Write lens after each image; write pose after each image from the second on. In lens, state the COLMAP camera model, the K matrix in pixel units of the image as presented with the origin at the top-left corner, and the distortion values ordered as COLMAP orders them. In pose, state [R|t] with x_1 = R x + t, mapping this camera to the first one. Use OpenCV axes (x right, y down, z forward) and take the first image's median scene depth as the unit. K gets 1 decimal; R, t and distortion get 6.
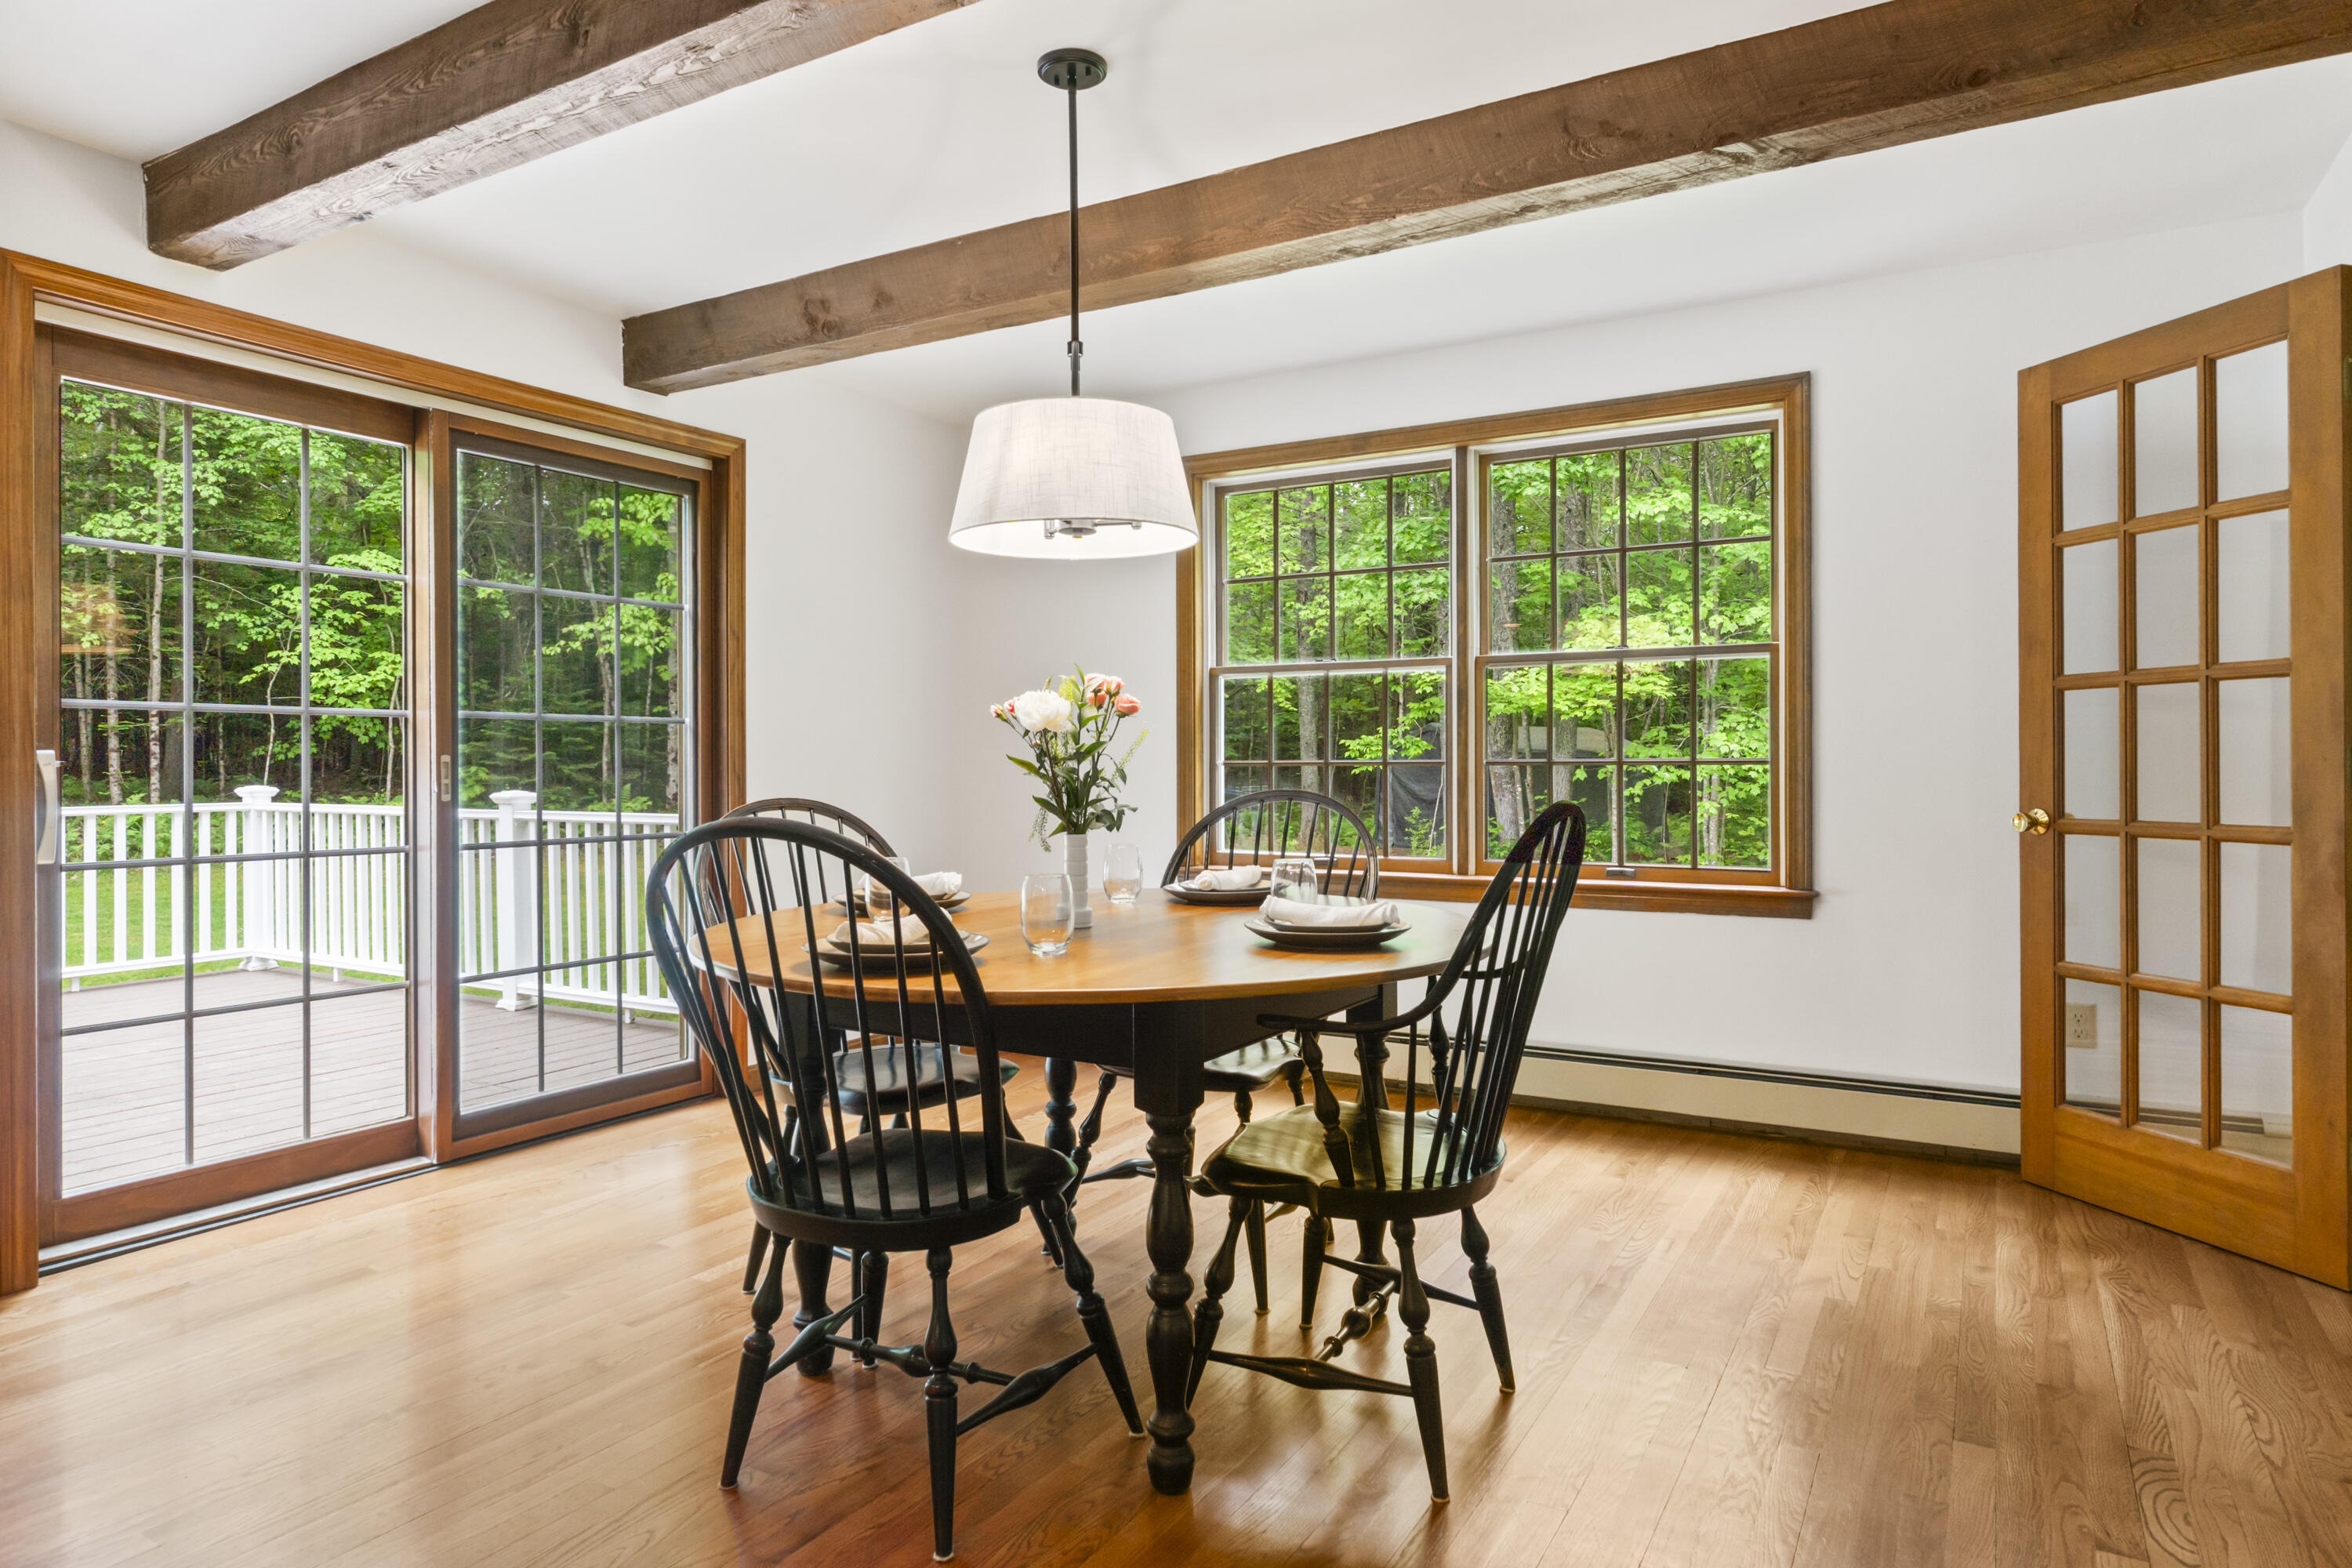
lens RADIAL K [[1407.8, 0, 1164.9], [0, 1407.8, 761.2], [0, 0, 1]] dist [0.003052, -0.000154]
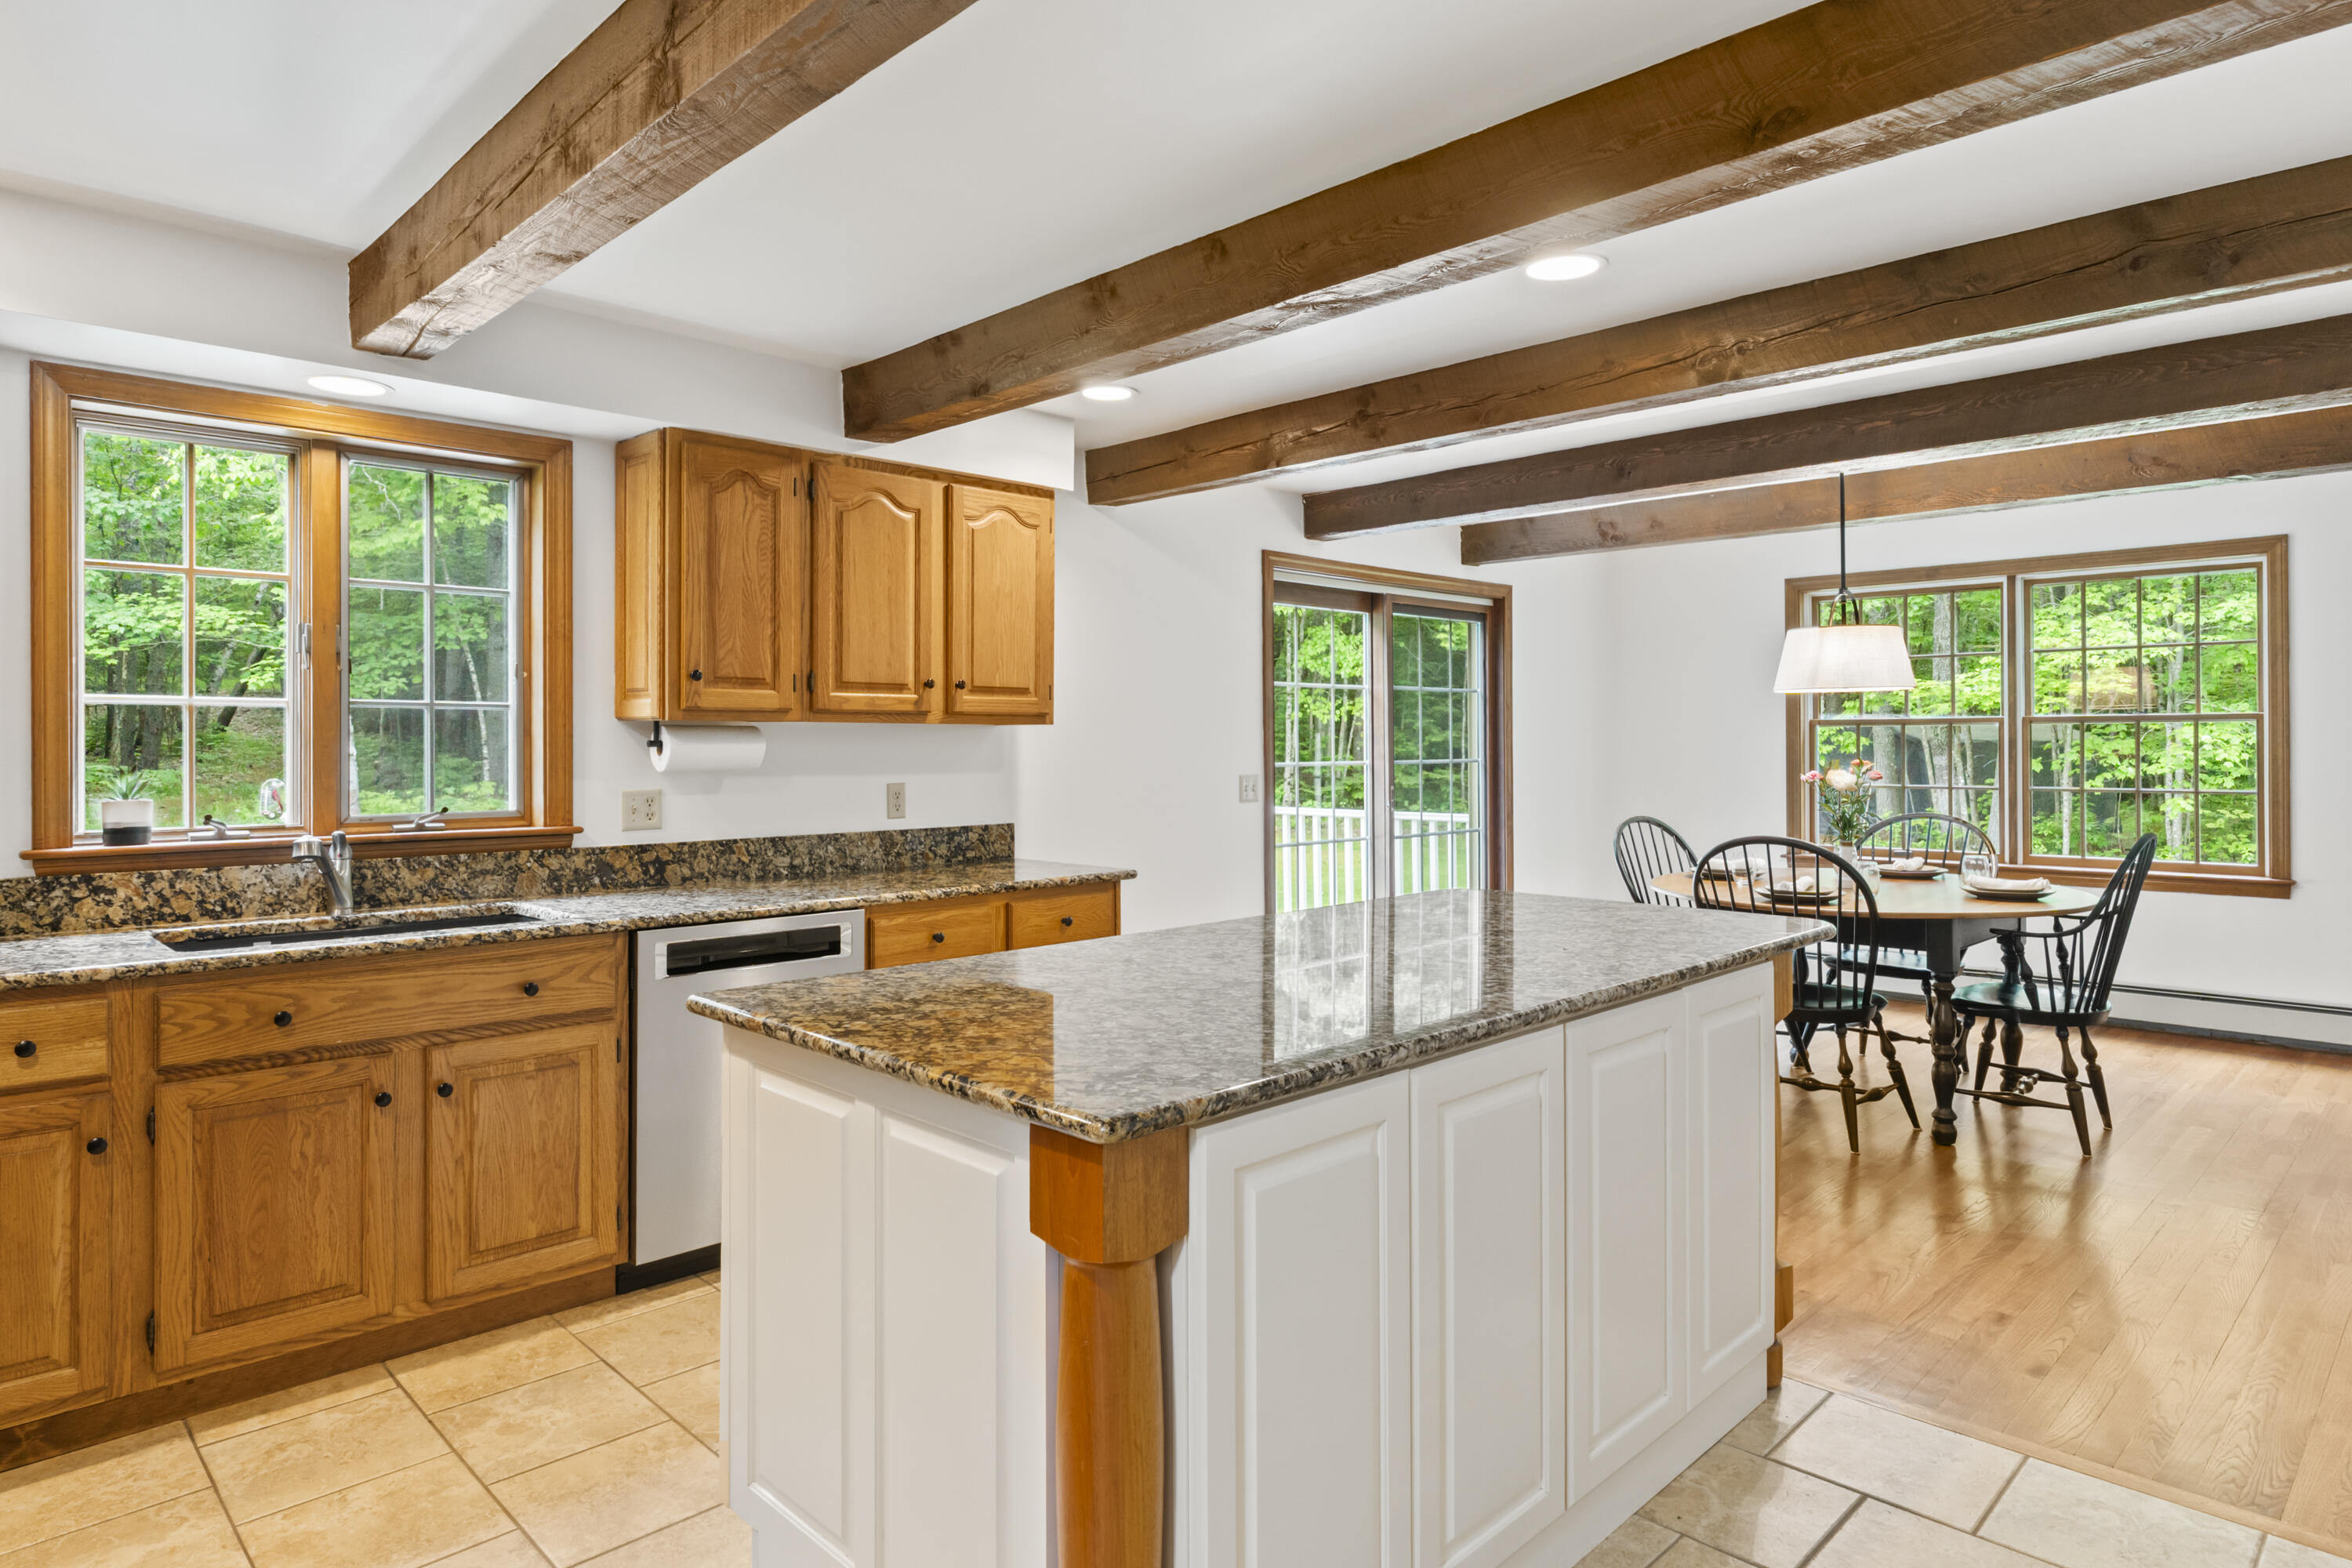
lens RADIAL K [[1355.9, 0, 1174.9], [0, 1355.9, 740.1], [0, 0, 1]] dist [-0.000778, -0.002742]
pose [[0.965943, -0.003100, -0.258736, -0.305034], [0.002445, 0.999993, -0.002855, -0.054128], [0.258743, 0.002125, 0.965944, -0.677117]]
